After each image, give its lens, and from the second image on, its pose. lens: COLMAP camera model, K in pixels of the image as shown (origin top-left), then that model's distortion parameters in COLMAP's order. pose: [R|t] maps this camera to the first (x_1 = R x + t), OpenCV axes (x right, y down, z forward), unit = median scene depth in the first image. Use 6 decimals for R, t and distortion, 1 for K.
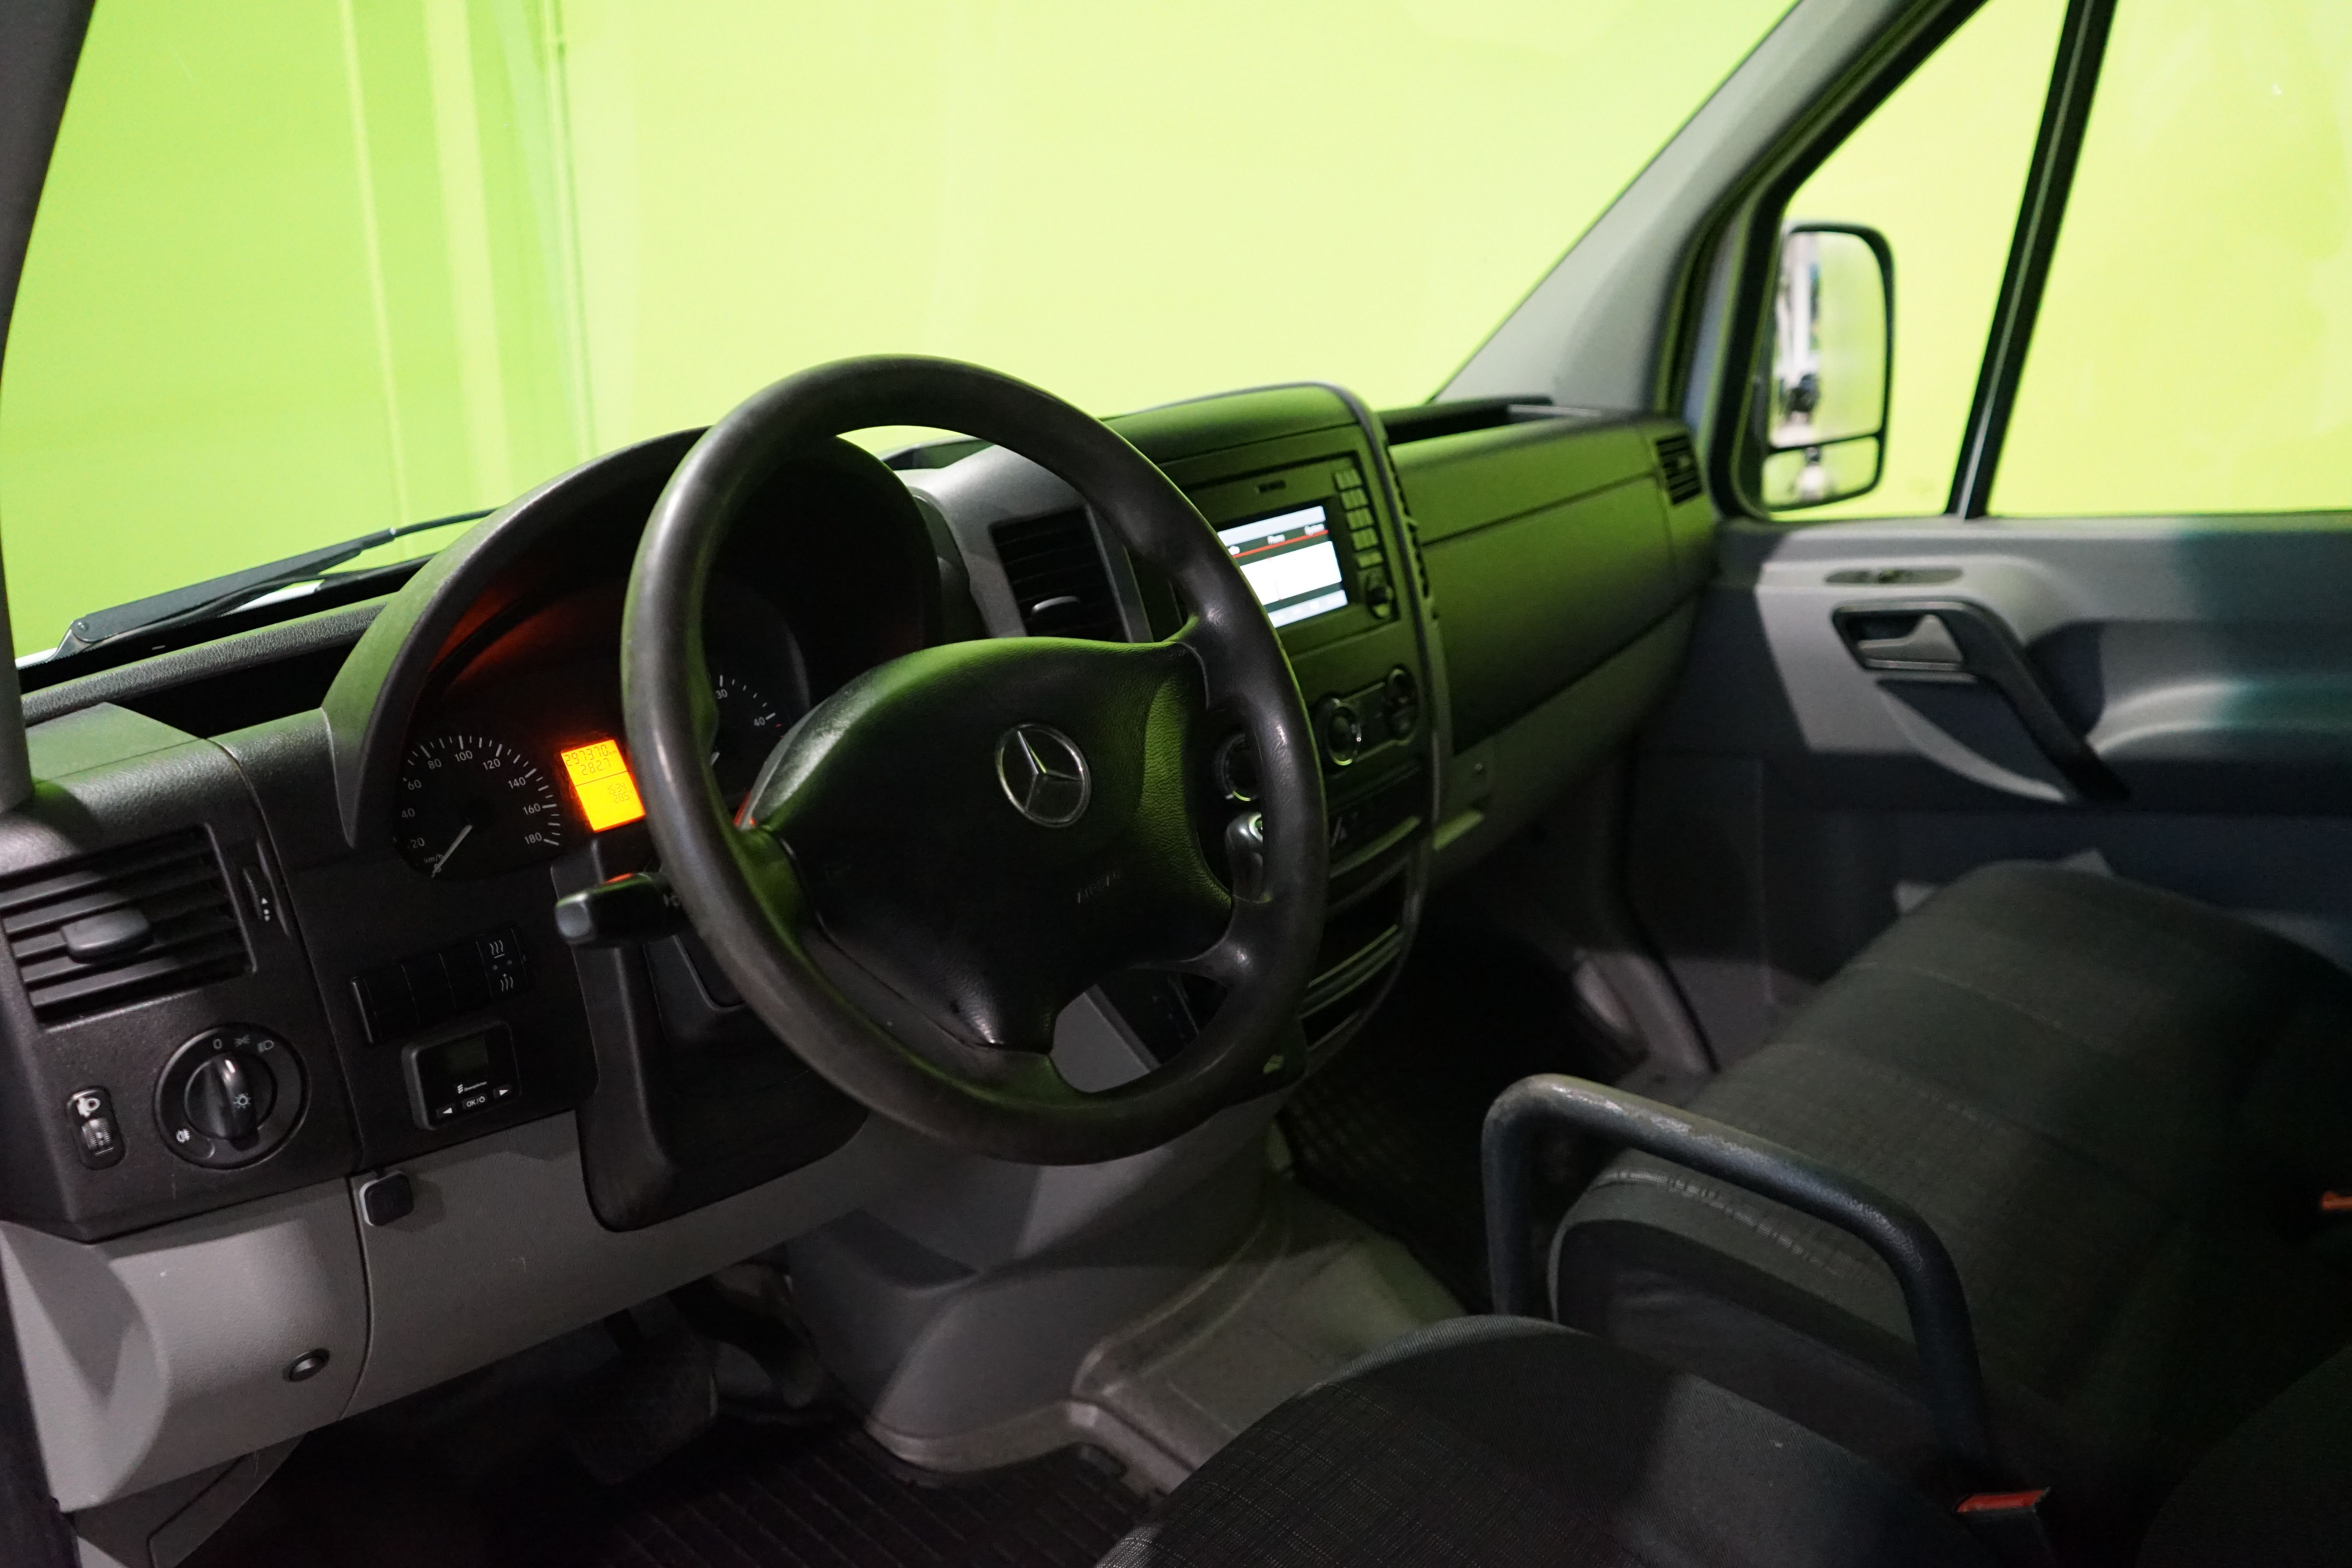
lens RADIAL K [[1877.5, 0, 1176.0], [0, 1877.5, 784.0], [0, 0, 1]] dist [-0.015473, 0.006460]
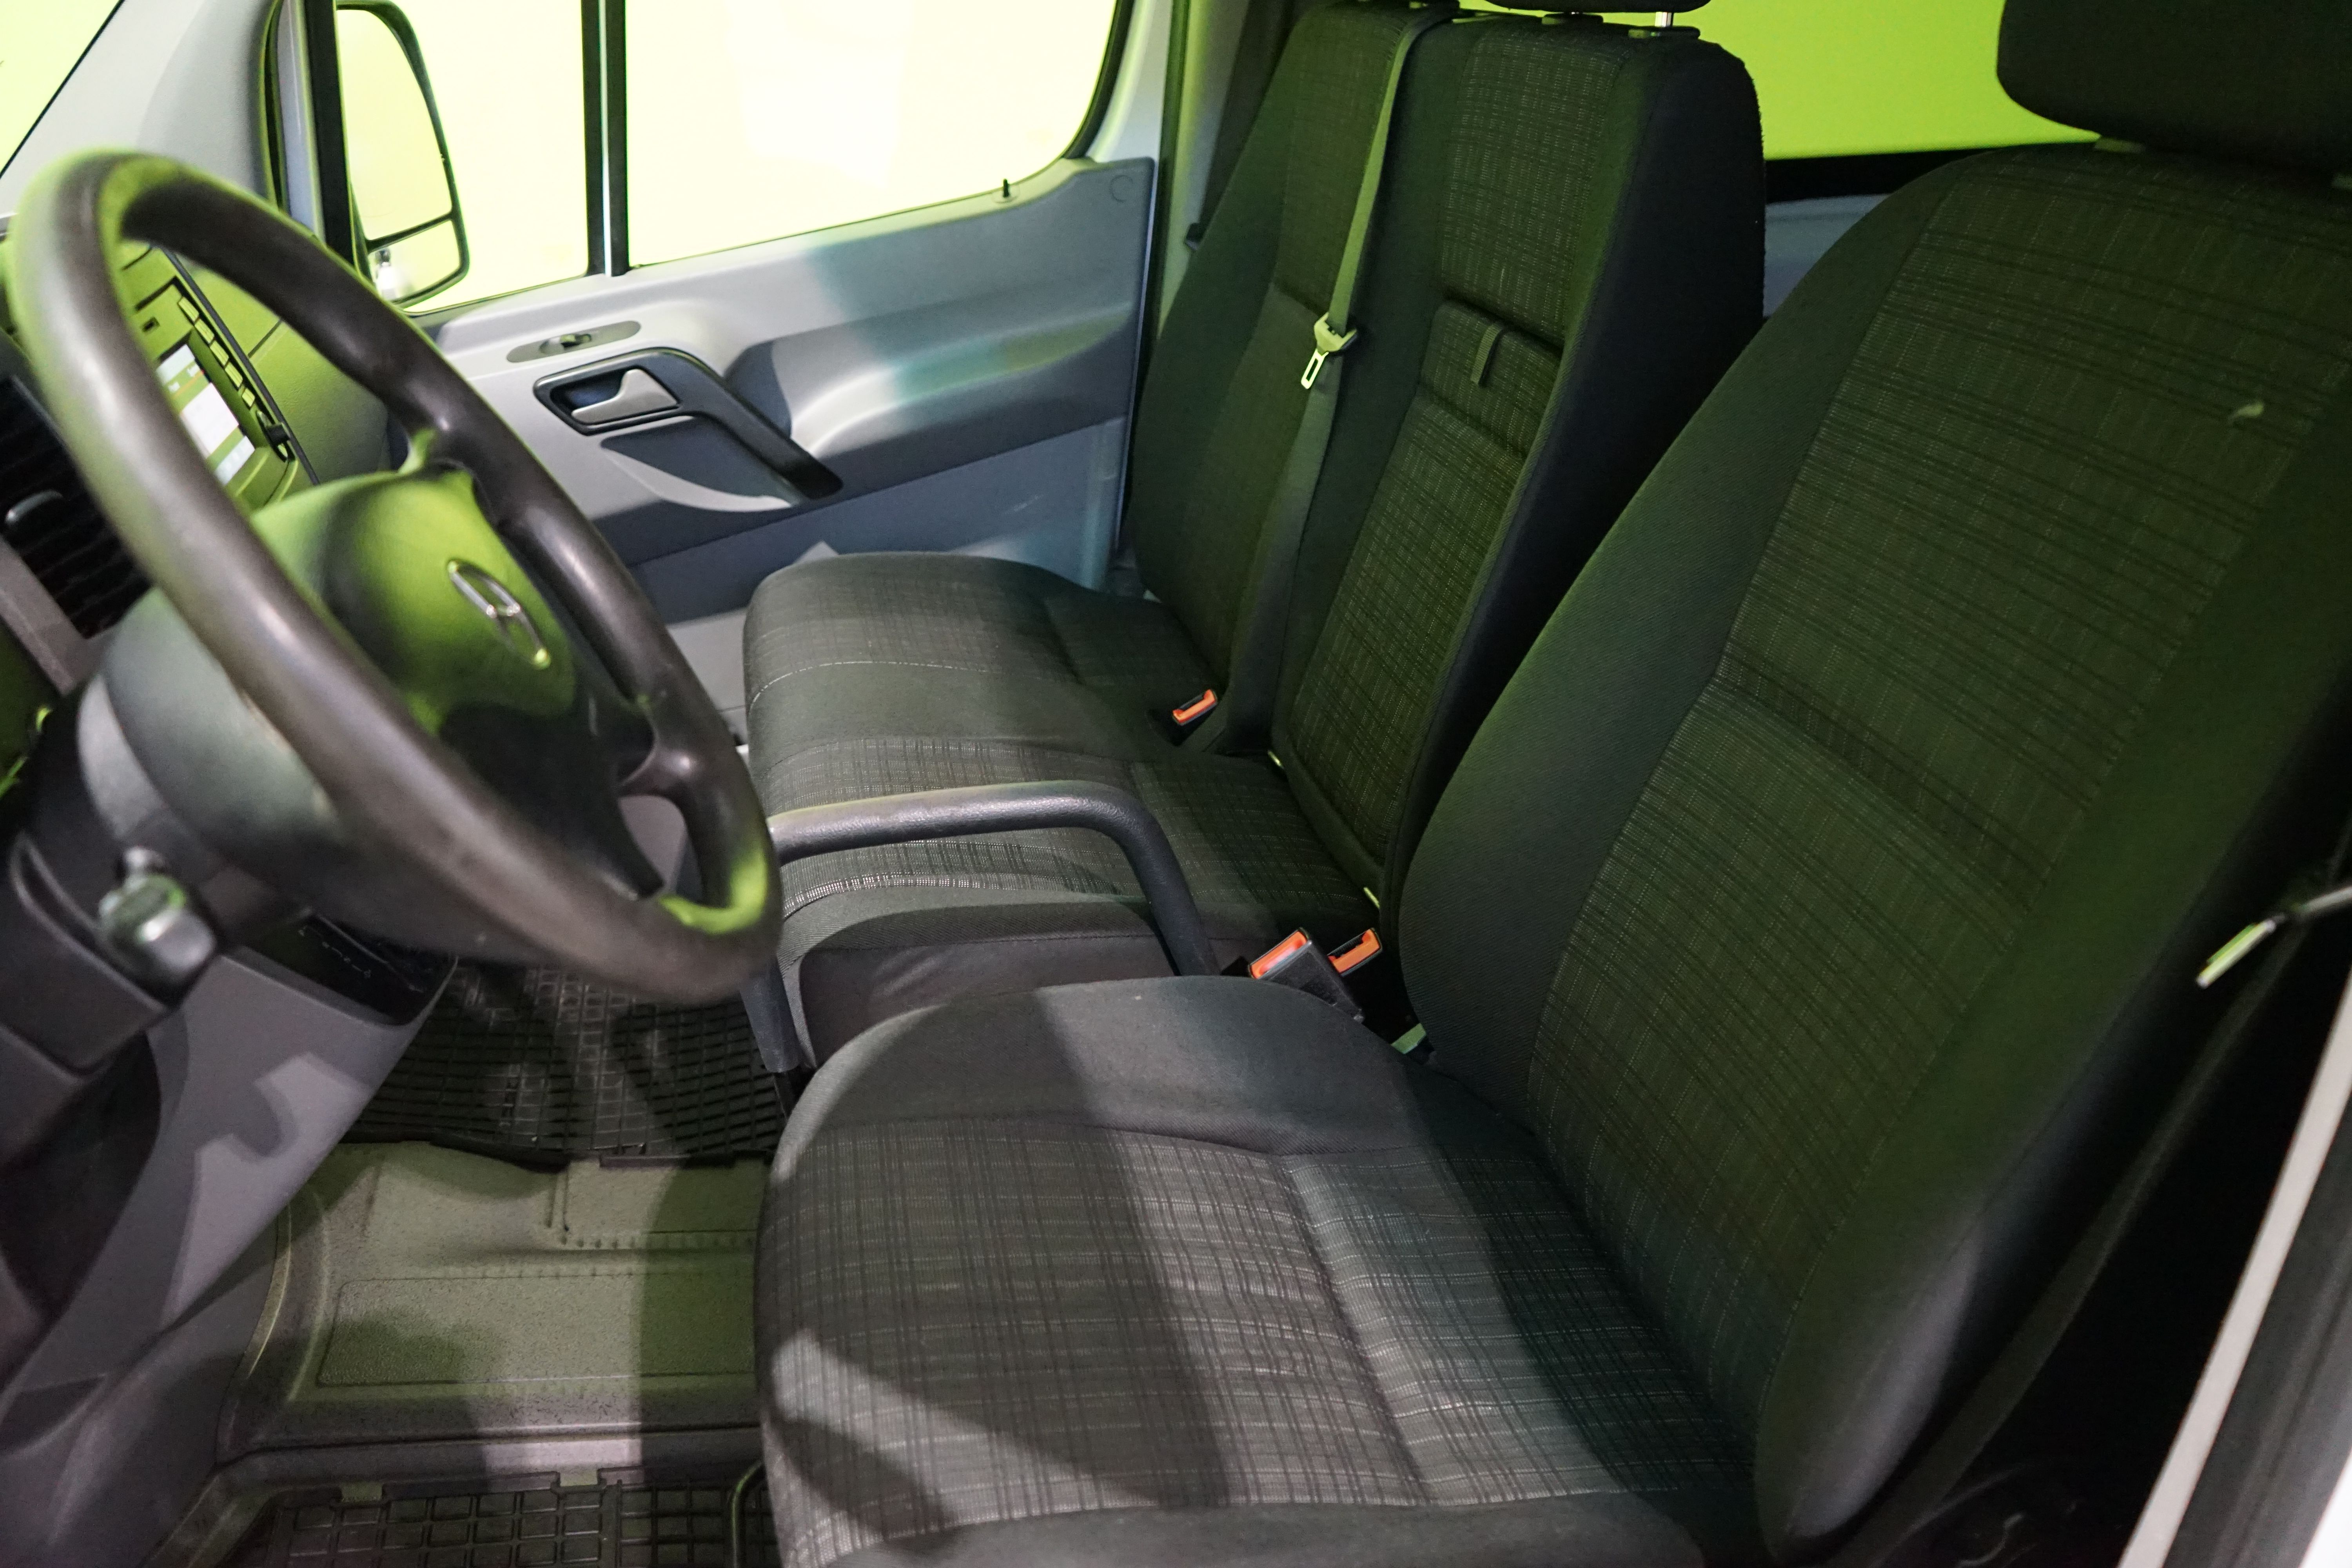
lens RADIAL K [[1877.5, 0, 1176.0], [0, 1877.5, 784.0], [0, 0, 1]] dist [-0.015473, 0.006460]
pose [[0.606254, -0.351850, 0.713202, -0.243097], [0.285159, 0.933346, 0.218058, -0.014633], [-0.742388, 0.071177, 0.666178, 0.090996]]
